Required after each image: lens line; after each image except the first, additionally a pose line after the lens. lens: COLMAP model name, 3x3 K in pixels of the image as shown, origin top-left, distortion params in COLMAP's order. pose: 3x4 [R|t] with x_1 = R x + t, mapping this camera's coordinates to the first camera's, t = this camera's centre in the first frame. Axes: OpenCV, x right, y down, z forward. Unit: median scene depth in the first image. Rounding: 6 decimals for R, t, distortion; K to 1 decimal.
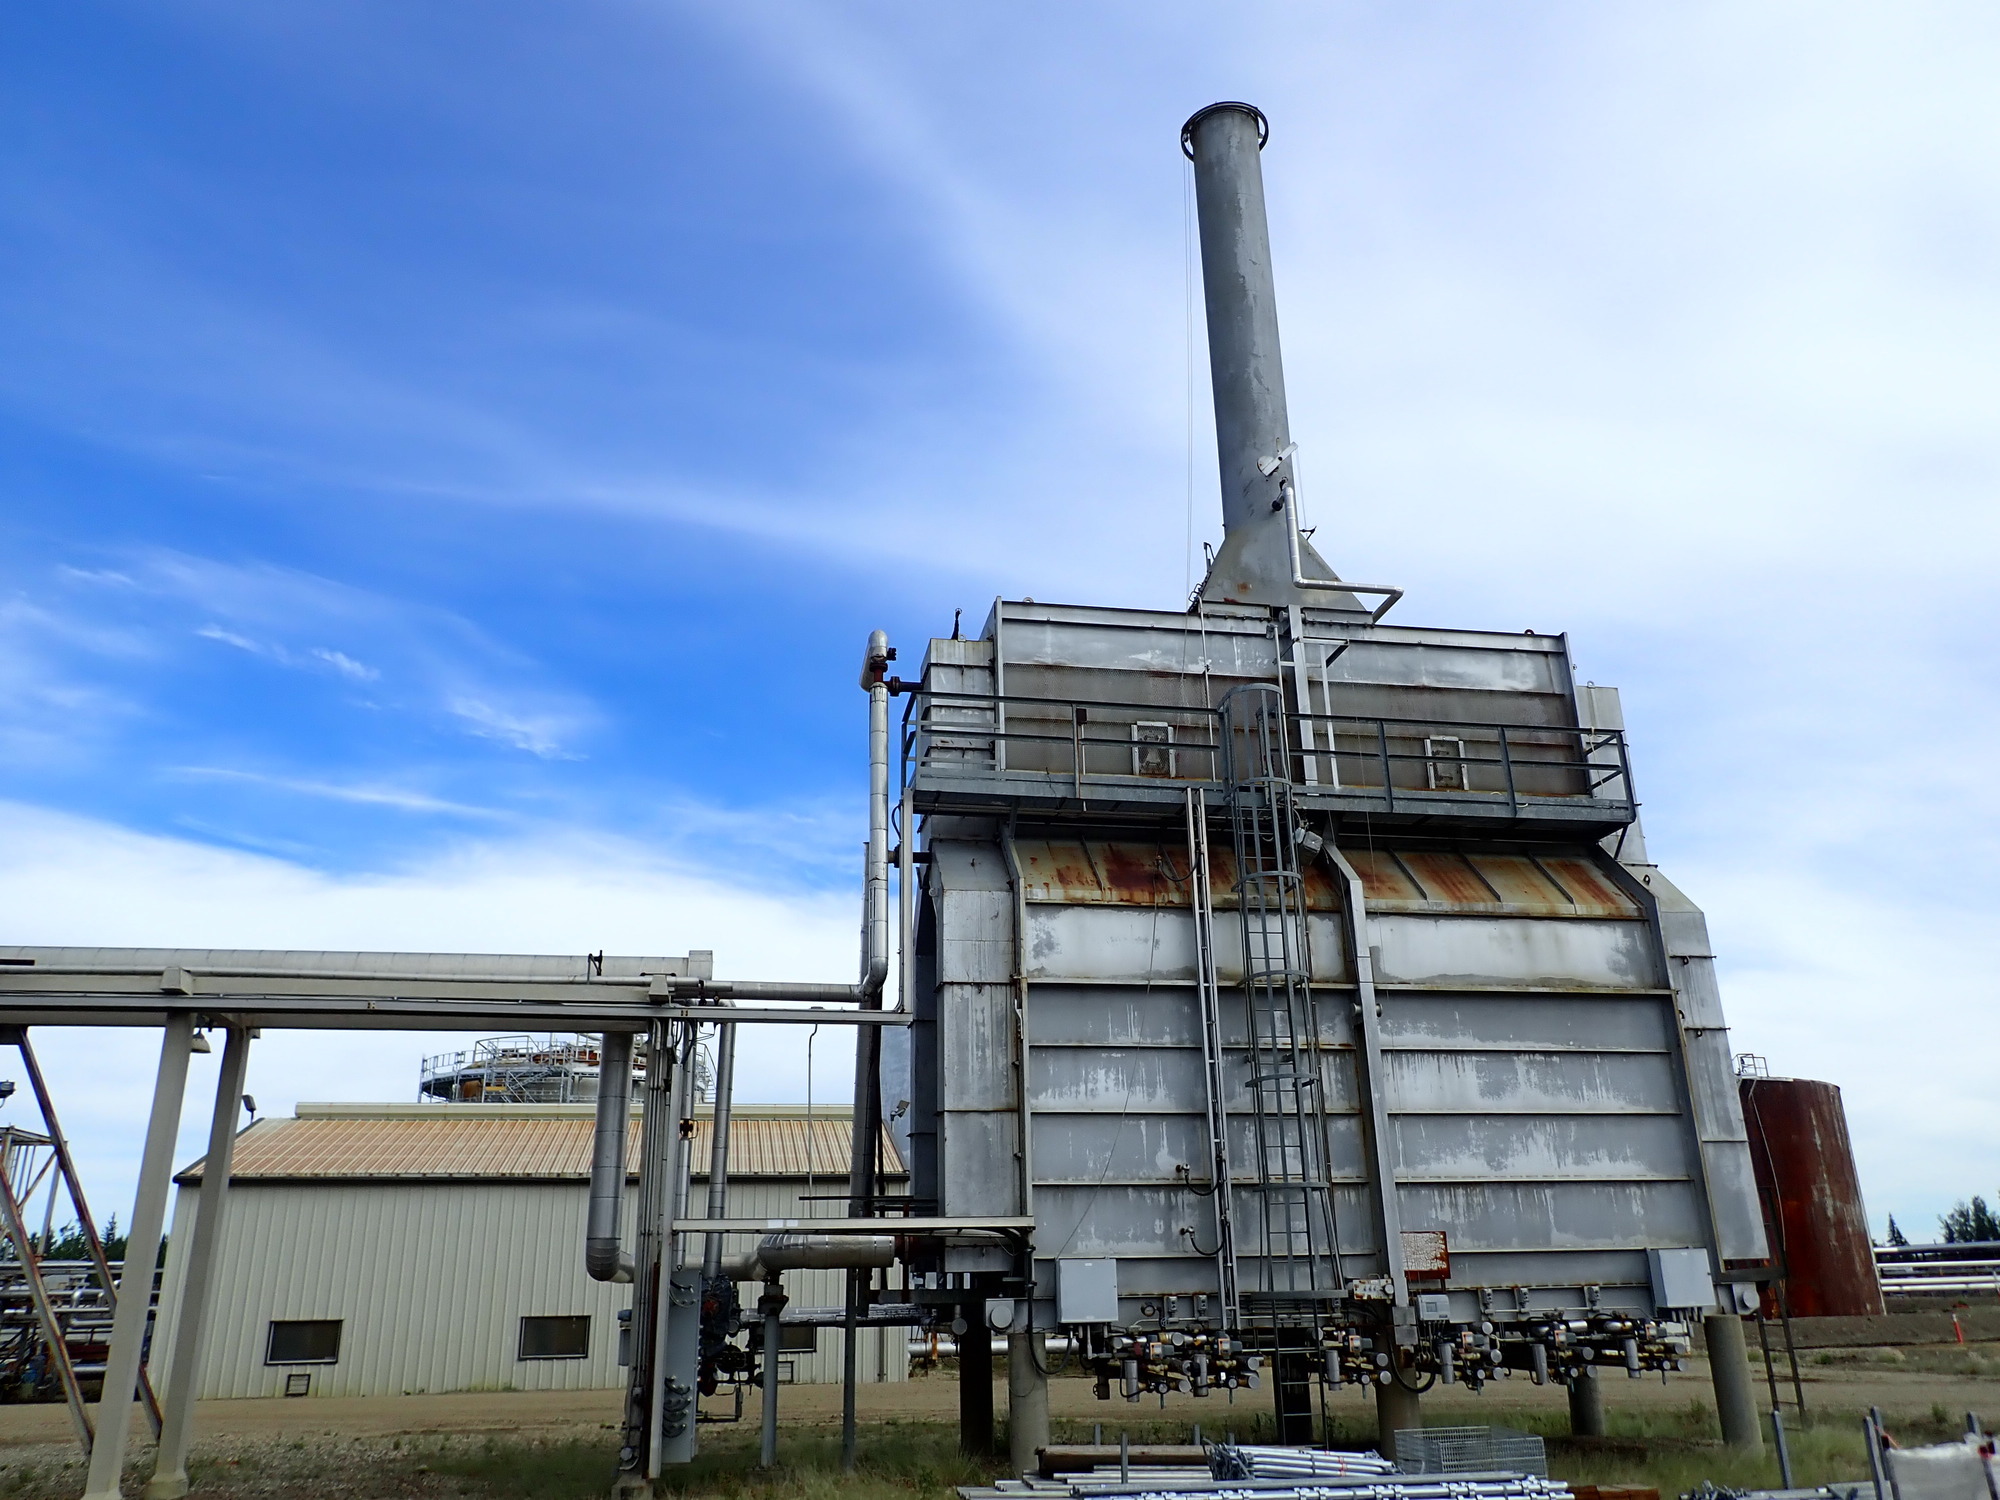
lens RADIAL K [[1479.0, 0, 994.9], [0, 1479.0, 751.3], [0, 0, 1]] dist [0.011075, -0.014606]
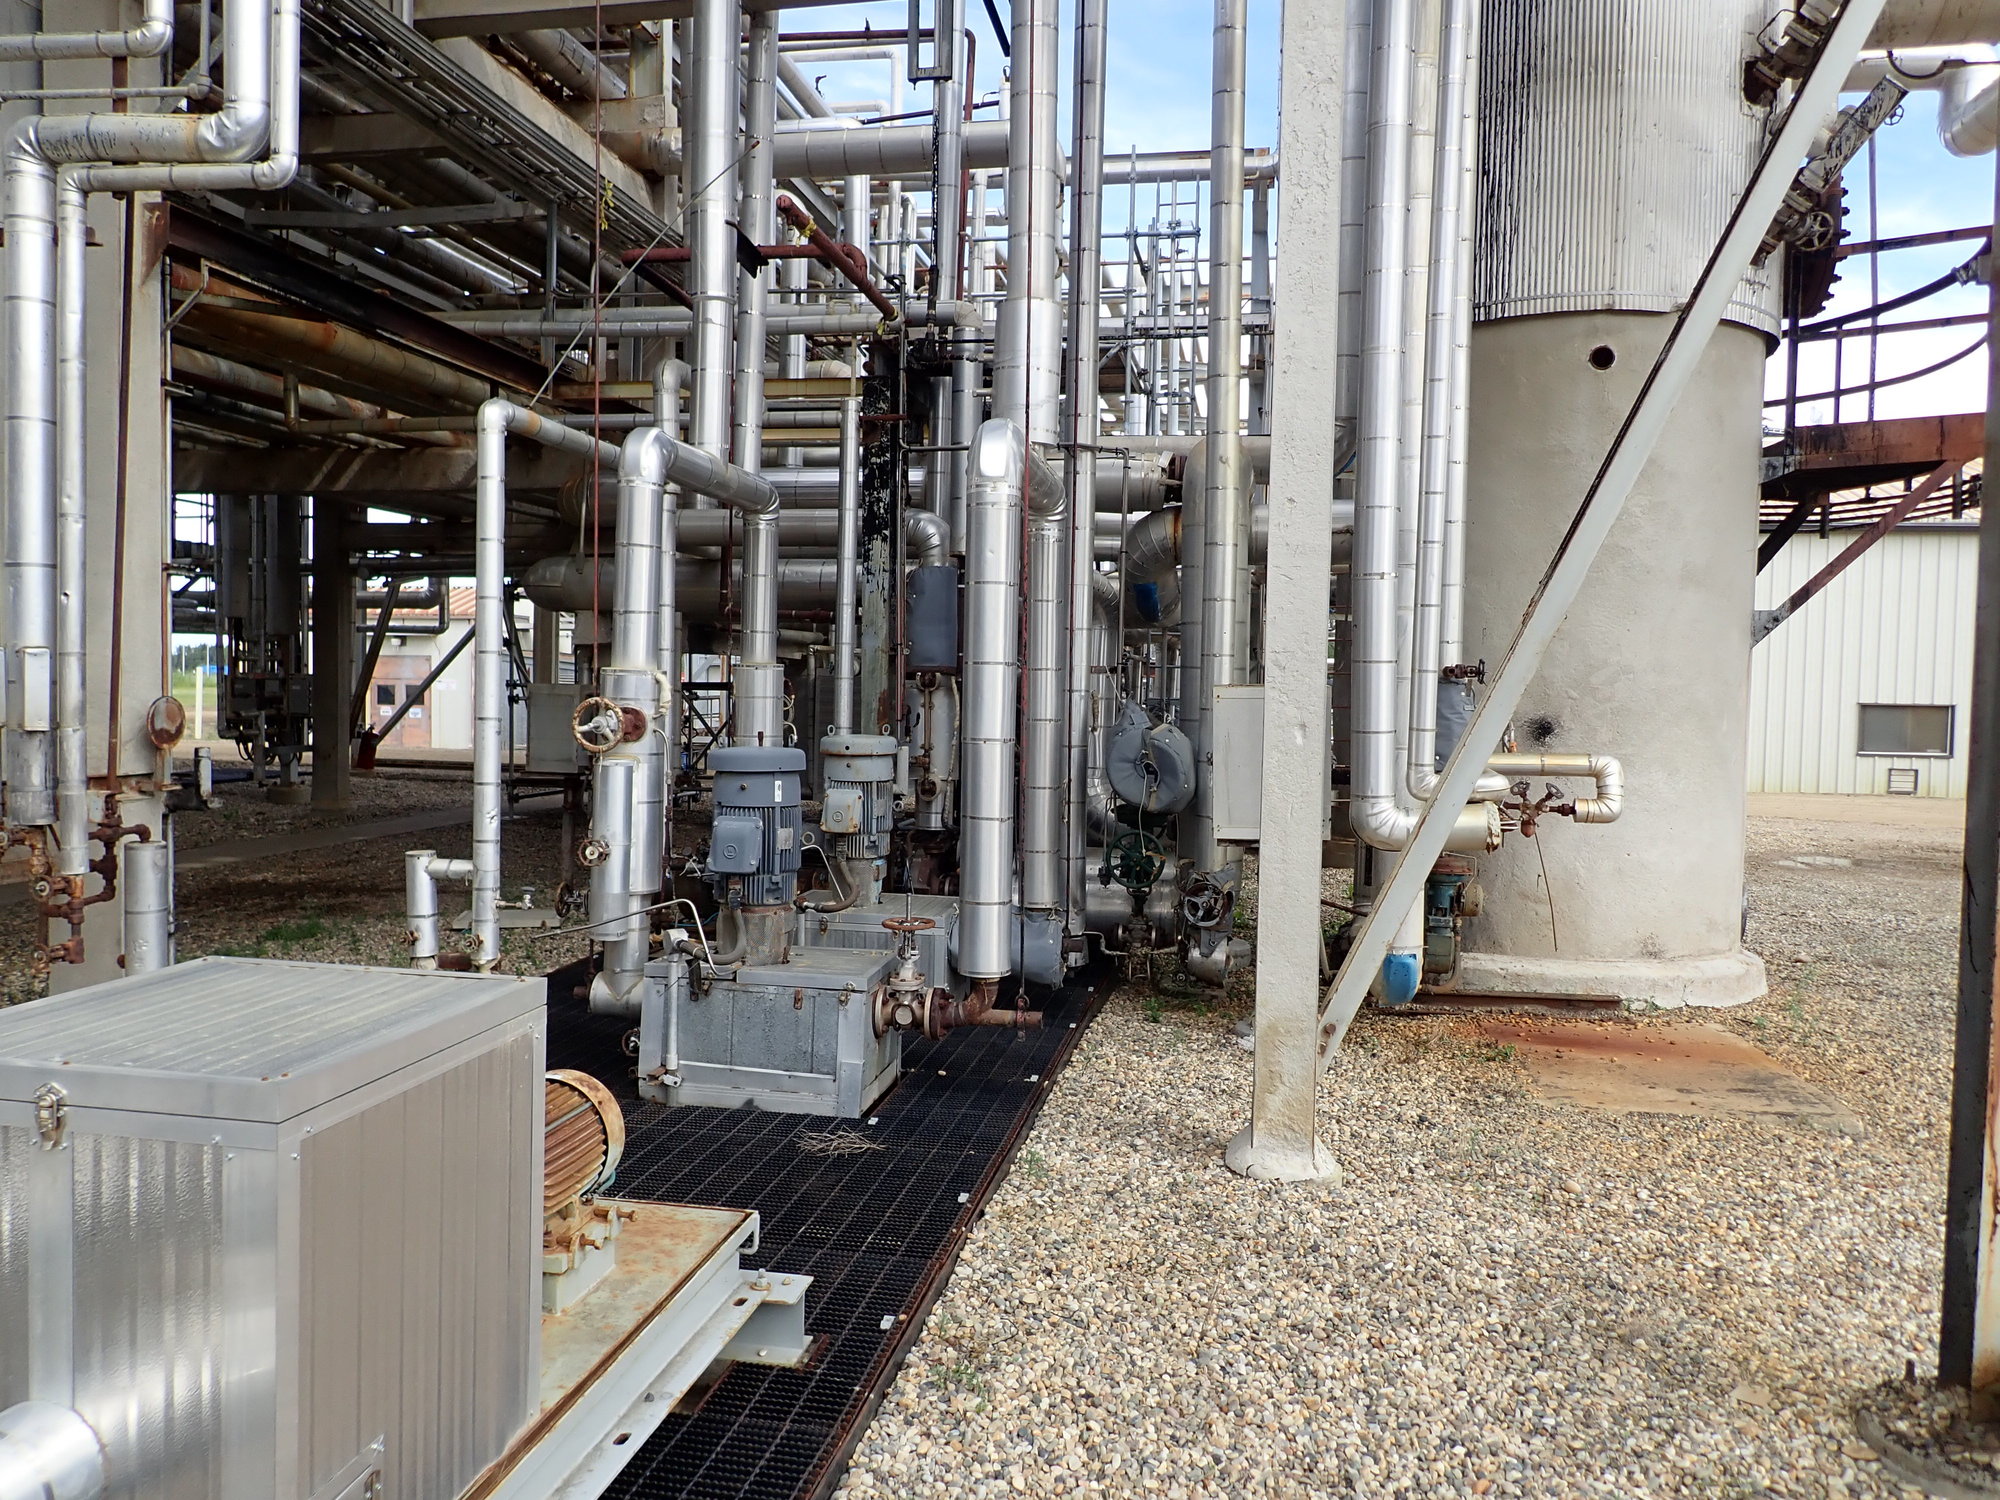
lens RADIAL K [[1479.0, 0, 1003.5], [0, 1479.0, 742.9], [0, 0, 1]] dist [0.011075, -0.014606]
pose [[0.935015, 0.046950, -0.351485, -0.630064], [0.092652, 0.924420, 0.369951, 0.075497], [0.342289, -0.378476, 0.859997, 0.172555]]
